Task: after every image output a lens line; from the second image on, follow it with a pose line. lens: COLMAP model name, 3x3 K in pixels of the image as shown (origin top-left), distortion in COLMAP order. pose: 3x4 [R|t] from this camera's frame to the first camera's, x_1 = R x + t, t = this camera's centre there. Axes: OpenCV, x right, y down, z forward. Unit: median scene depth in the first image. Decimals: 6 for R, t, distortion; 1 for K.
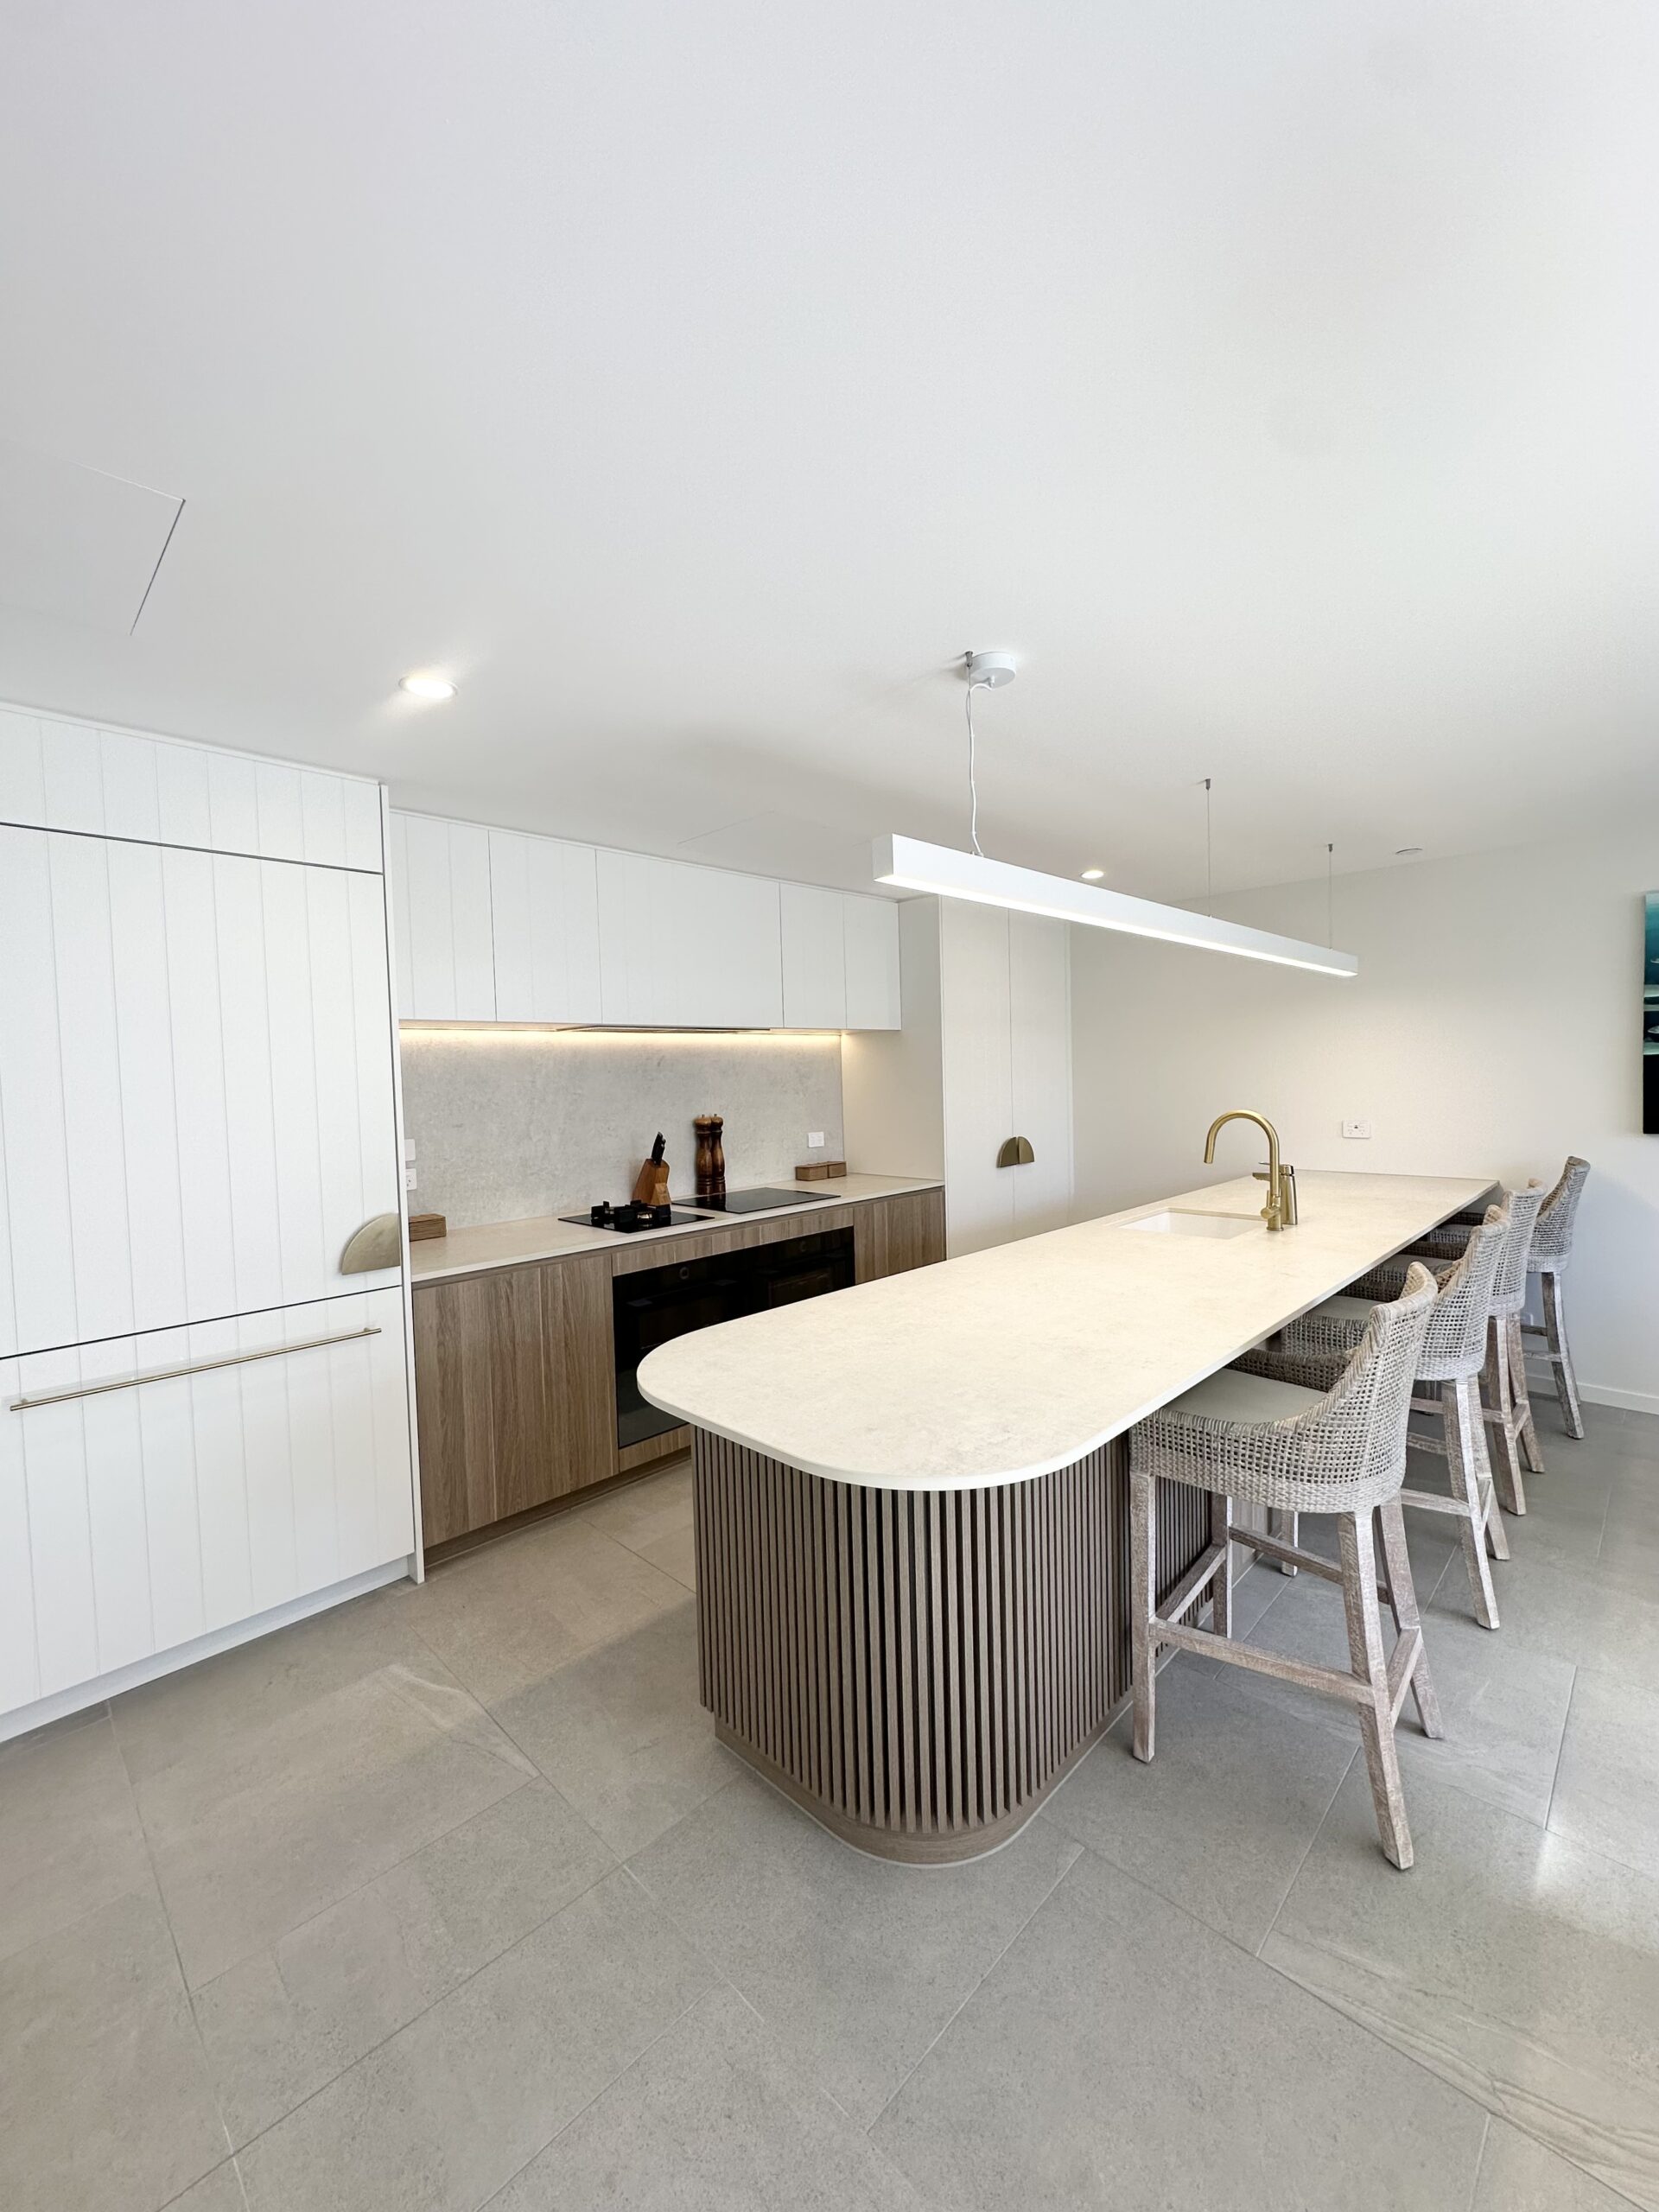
lens RADIAL K [[891.4, 0, 829.5], [0, 891.4, 1106.0], [0, 0, 1]] dist [0.000226, 0.000109]
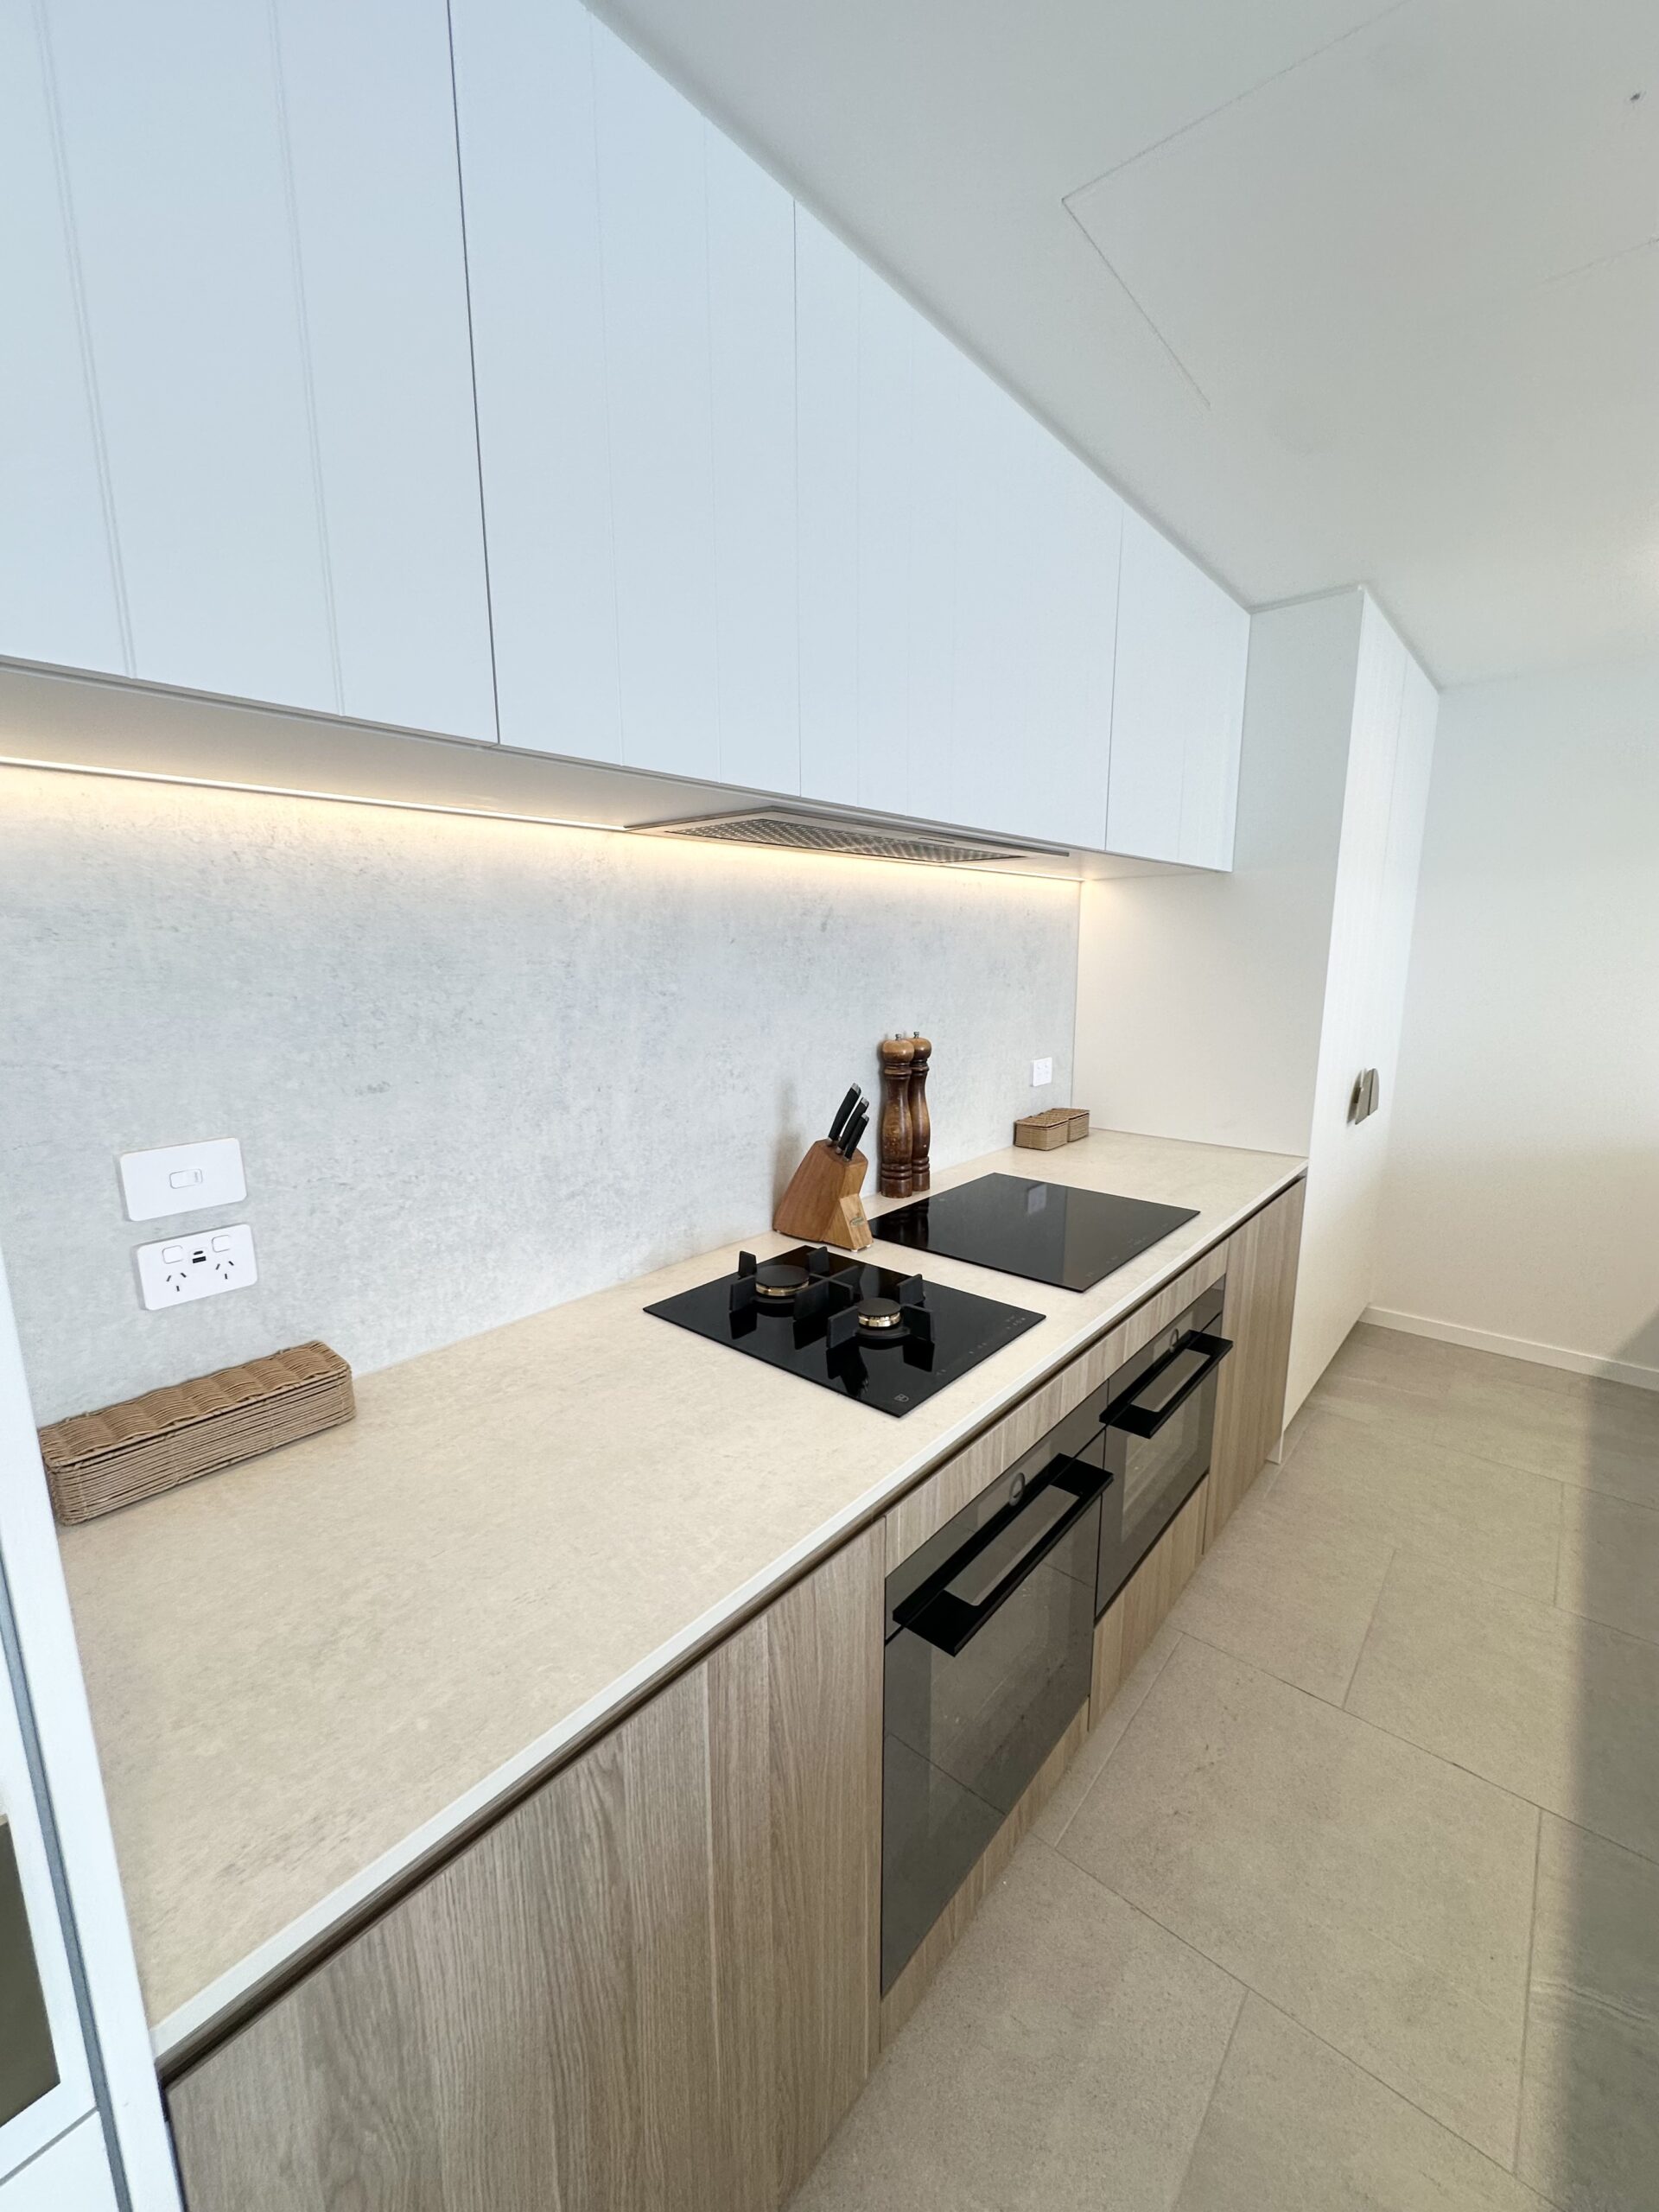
lens RADIAL K [[891.4, 0, 829.5], [0, 891.4, 1106.0], [0, 0, 1]] dist [0.000226, 0.000109]
pose [[0.997422, 0.006350, 0.071477, -0.241055], [-0.016285, 0.990117, 0.139292, -0.021226], [-0.069887, -0.140097, 0.987668, 0.587029]]
